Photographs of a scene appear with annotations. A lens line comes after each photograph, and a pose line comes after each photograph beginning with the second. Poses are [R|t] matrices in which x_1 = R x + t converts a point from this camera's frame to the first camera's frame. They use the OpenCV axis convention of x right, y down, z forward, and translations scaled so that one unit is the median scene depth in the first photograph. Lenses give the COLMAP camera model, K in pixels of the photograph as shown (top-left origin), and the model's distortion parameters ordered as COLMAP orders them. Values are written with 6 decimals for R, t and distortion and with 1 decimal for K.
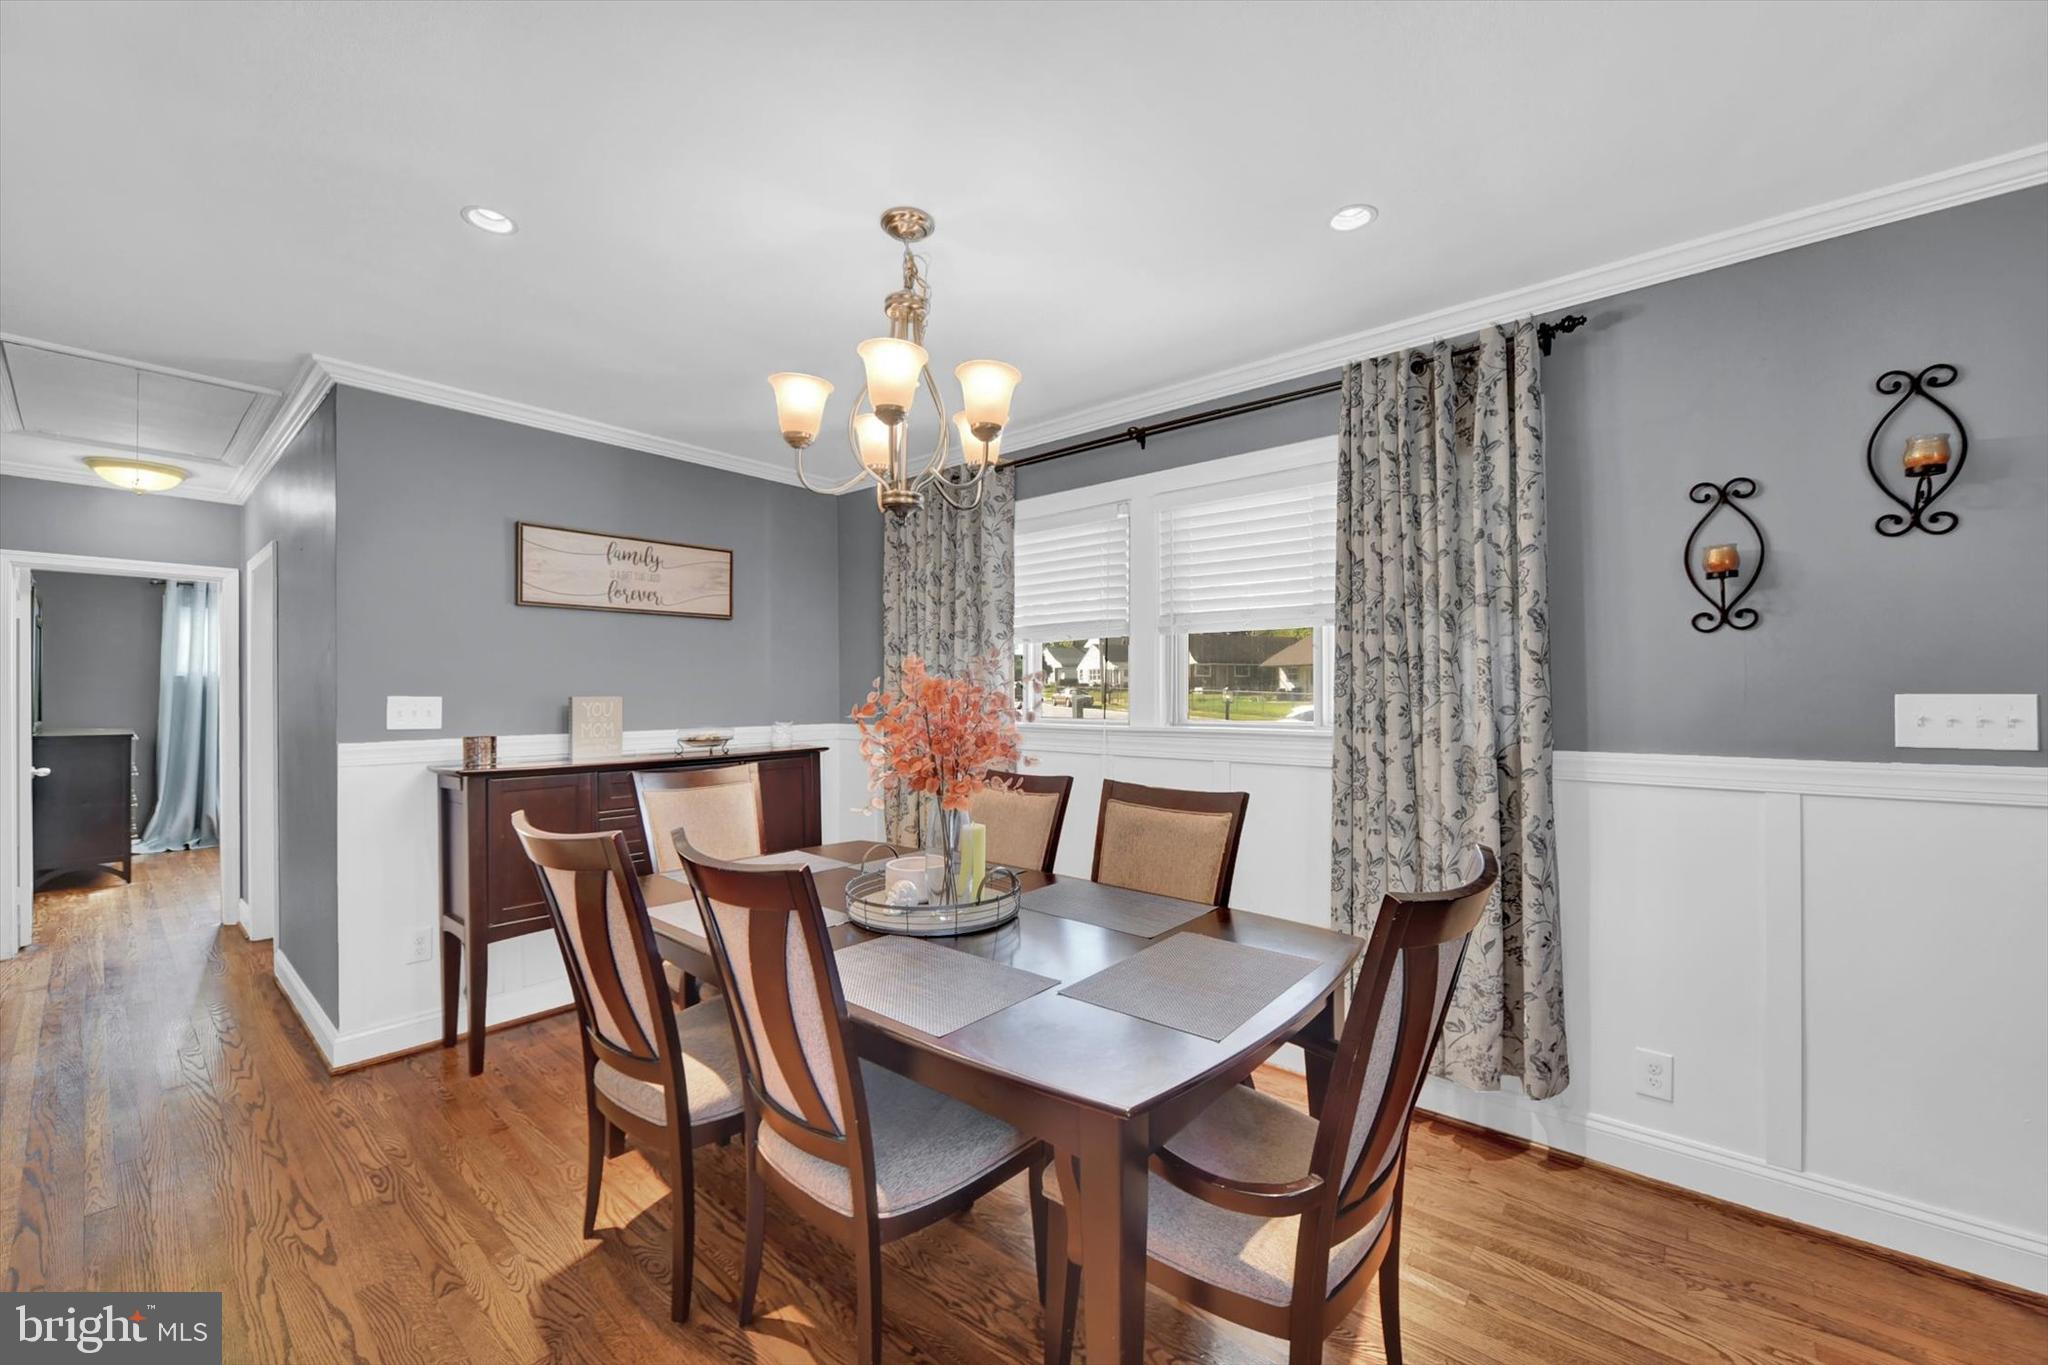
lens RADIAL K [[801.0, 0, 1026.0], [0, 801.0, 688.6], [0, 0, 1]] dist [0.001397, -0.000011]
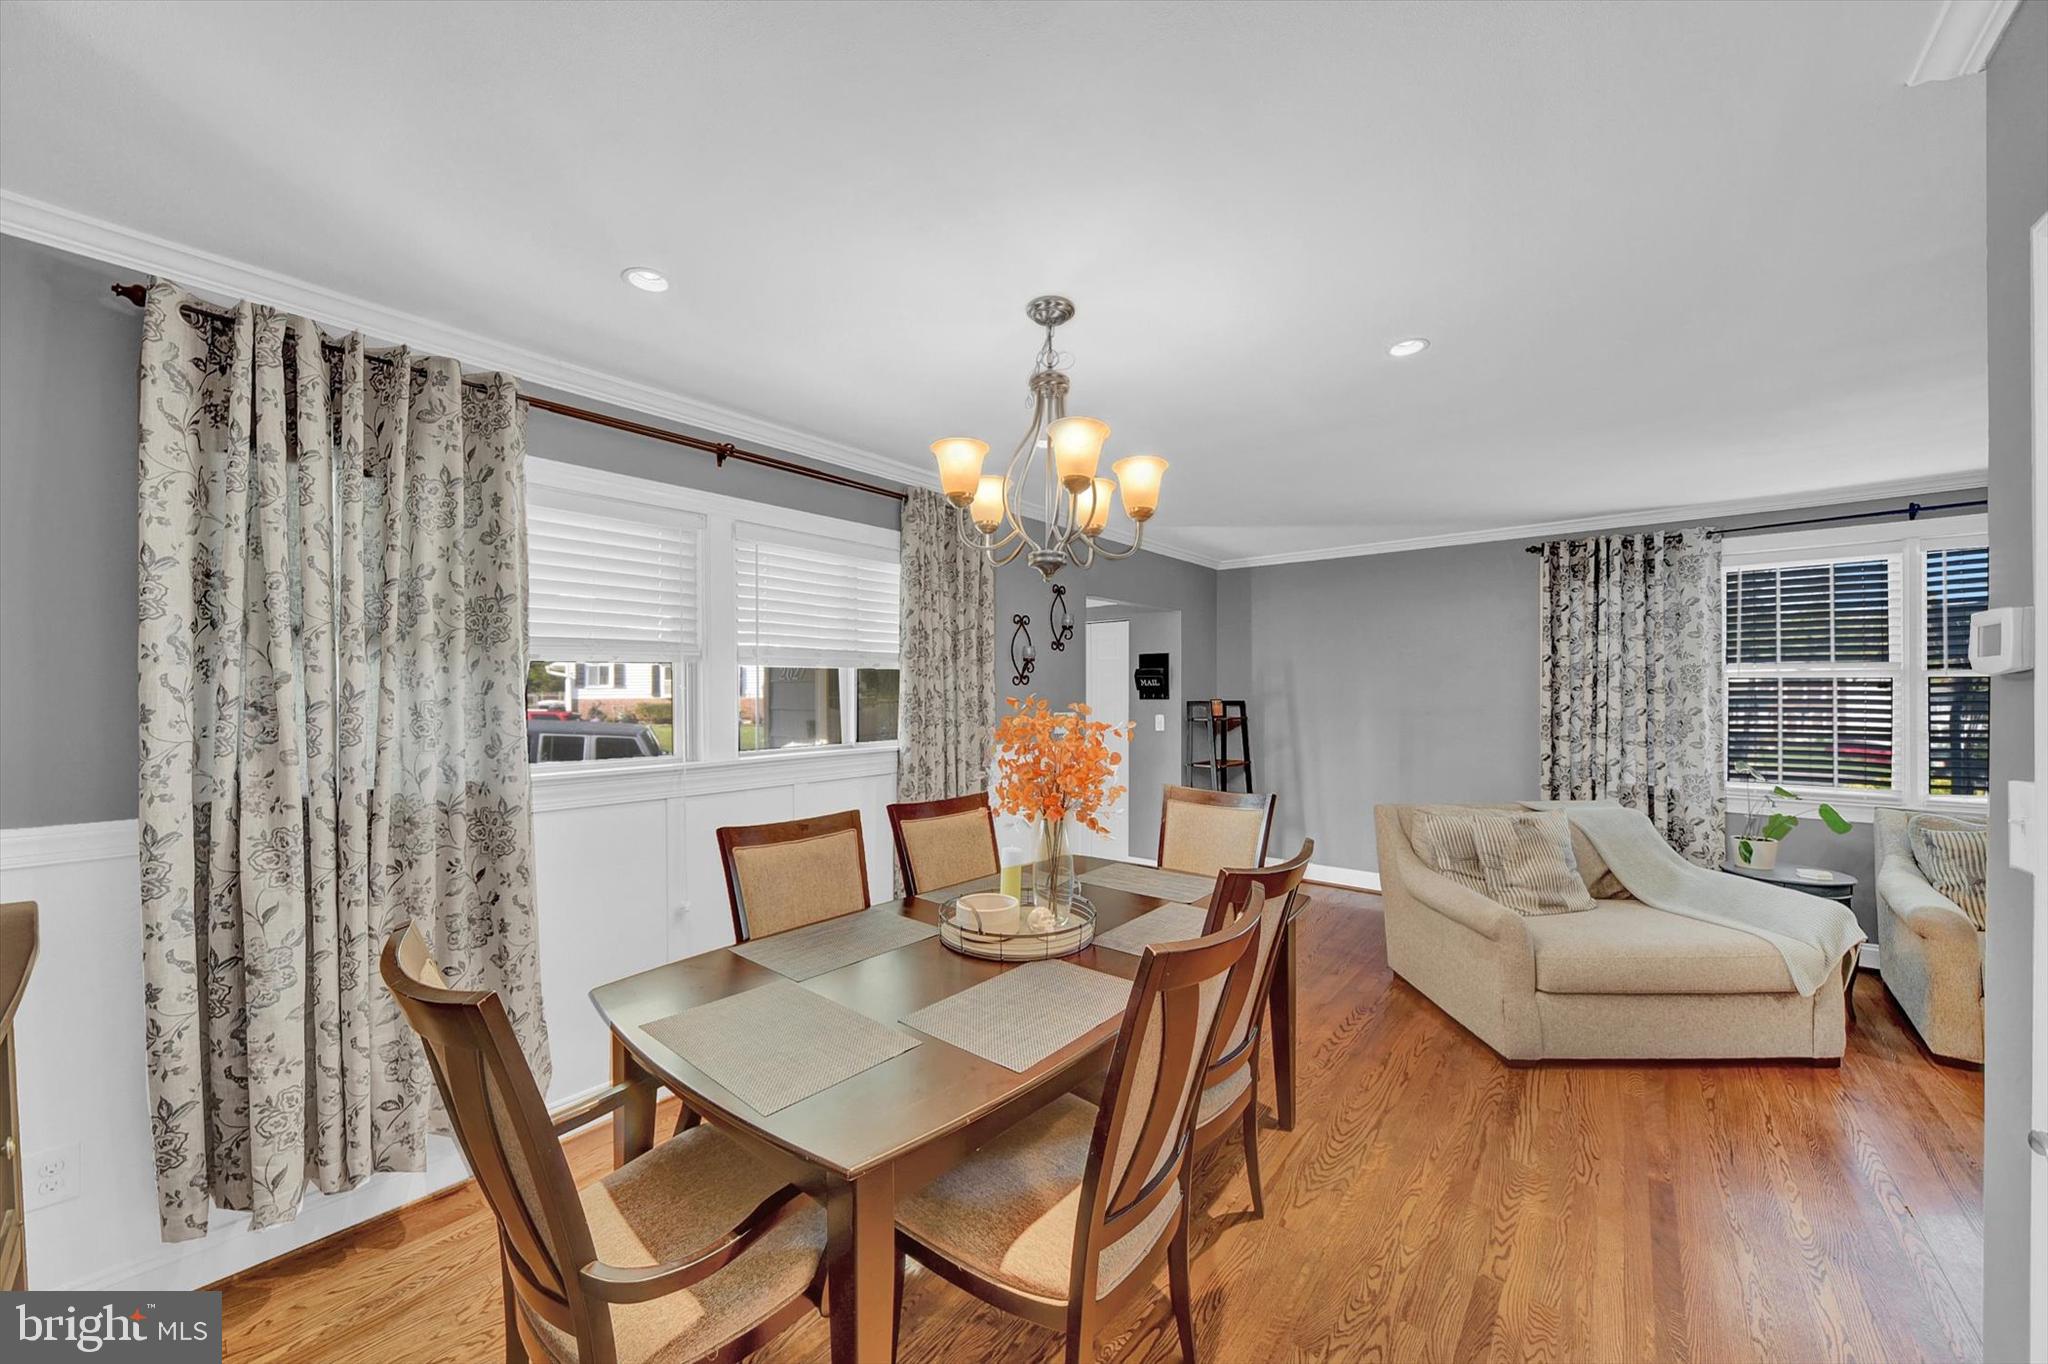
lens RADIAL K [[710.2, 0, 1032.0], [0, 710.2, 693.8], [0, 0, 1]] dist [-0.015021, 0.000072]
pose [[0.010881, 0.007078, 0.999916, -0.917361], [-0.001600, 0.999974, -0.007061, -0.033898], [-0.999940, -0.001523, 0.010892, 0.827267]]
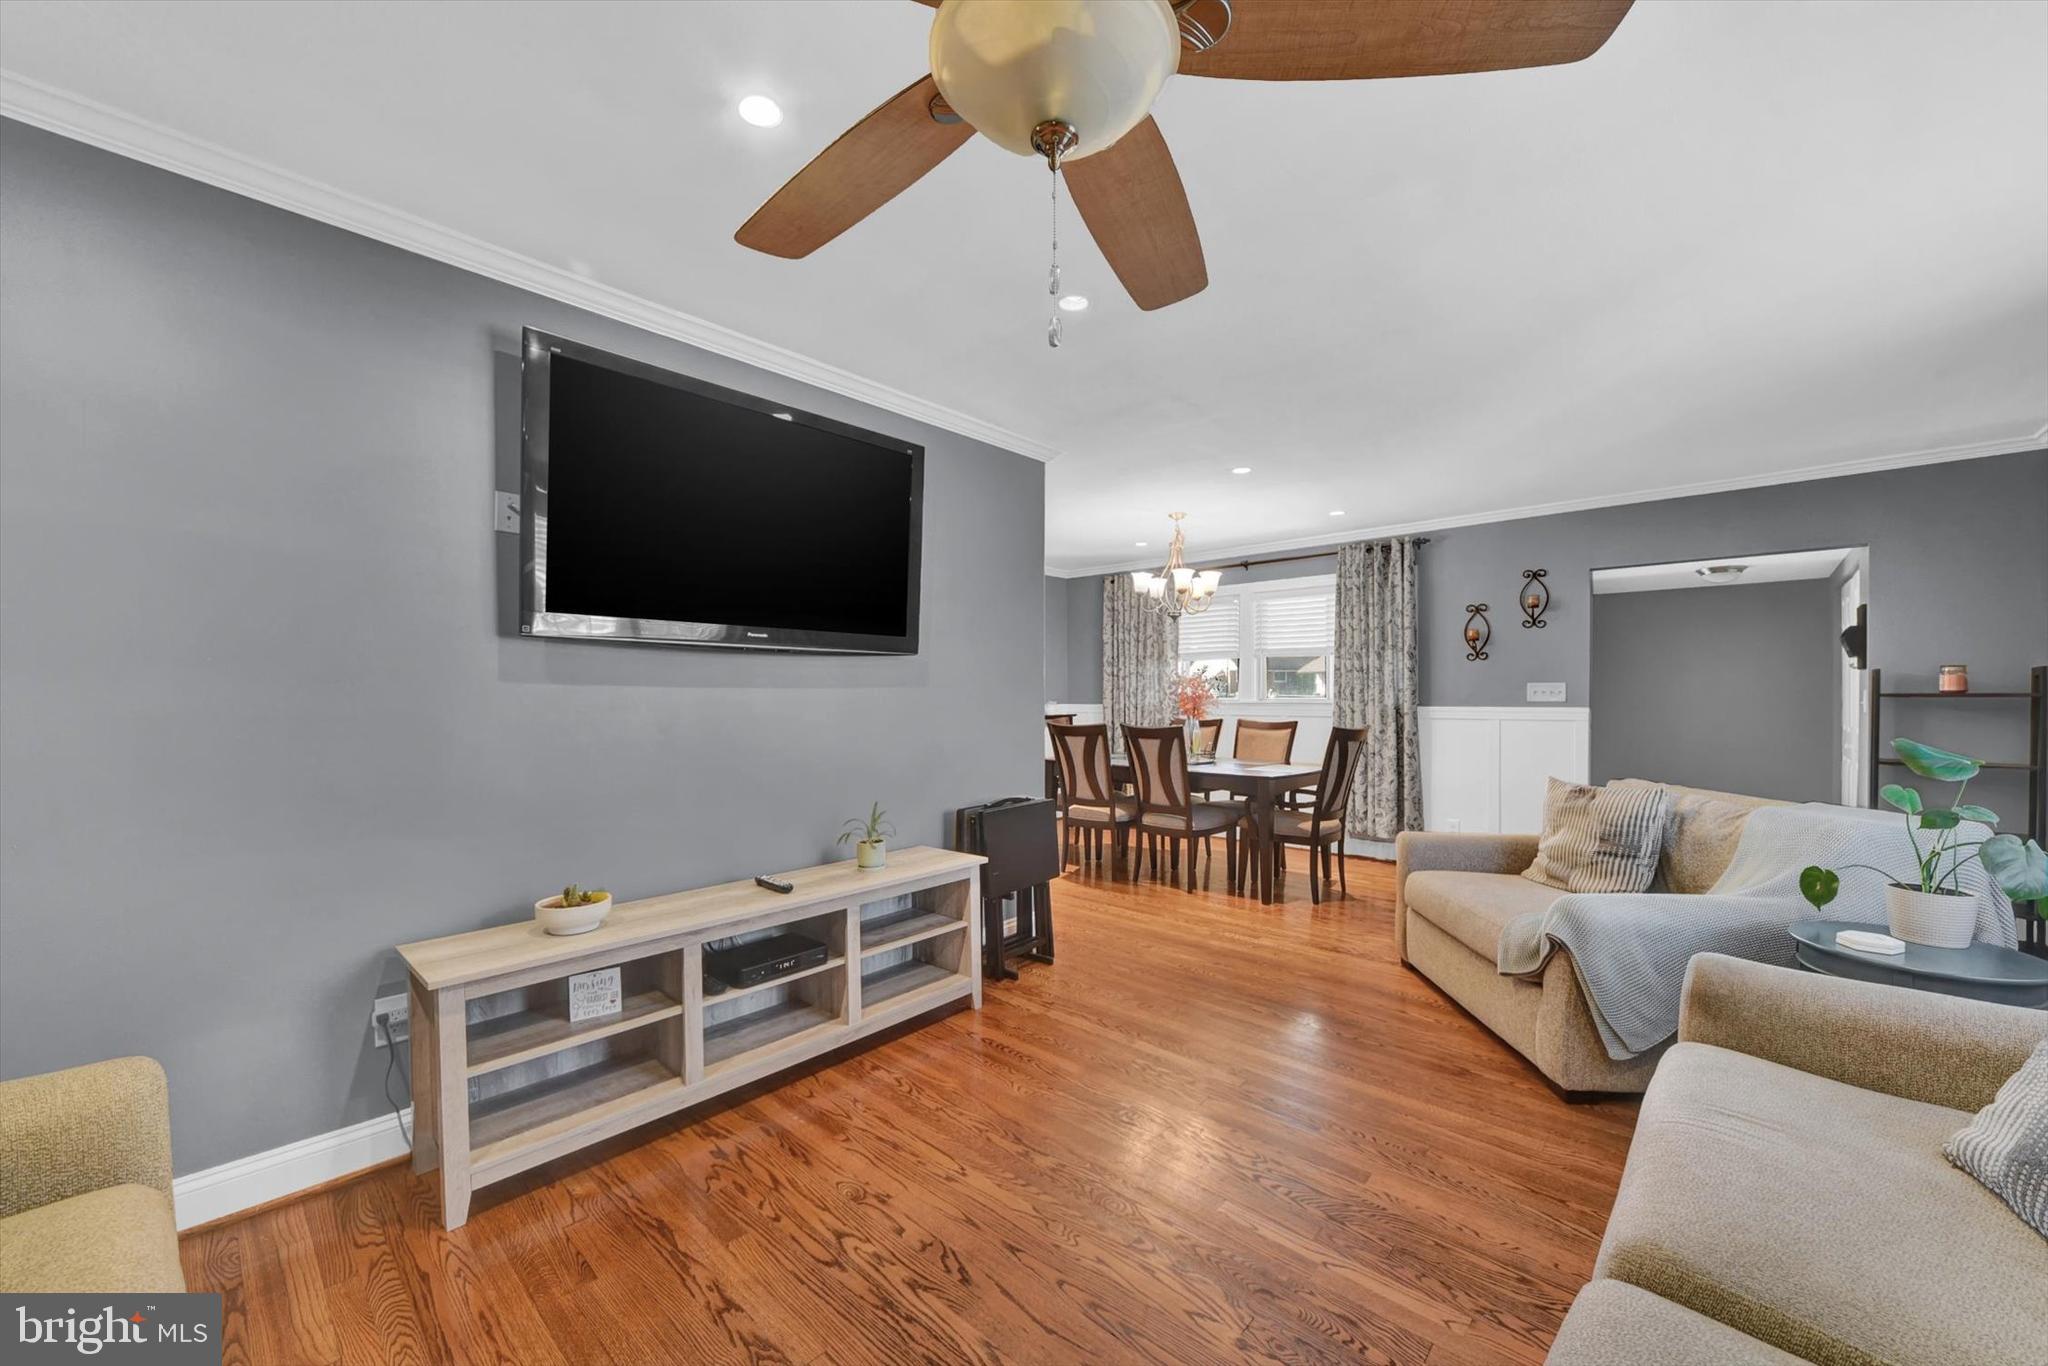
lens RADIAL K [[759.7, 0, 1040.8], [0, 759.7, 693.9], [0, 0, 1]] dist [-0.012175, -0.000350]
pose [[0.999053, 0.004717, -0.043252, -0.417776], [-0.004807, 0.999986, -0.001987, 0.045733], [0.043242, 0.002193, 0.999062, -1.391226]]
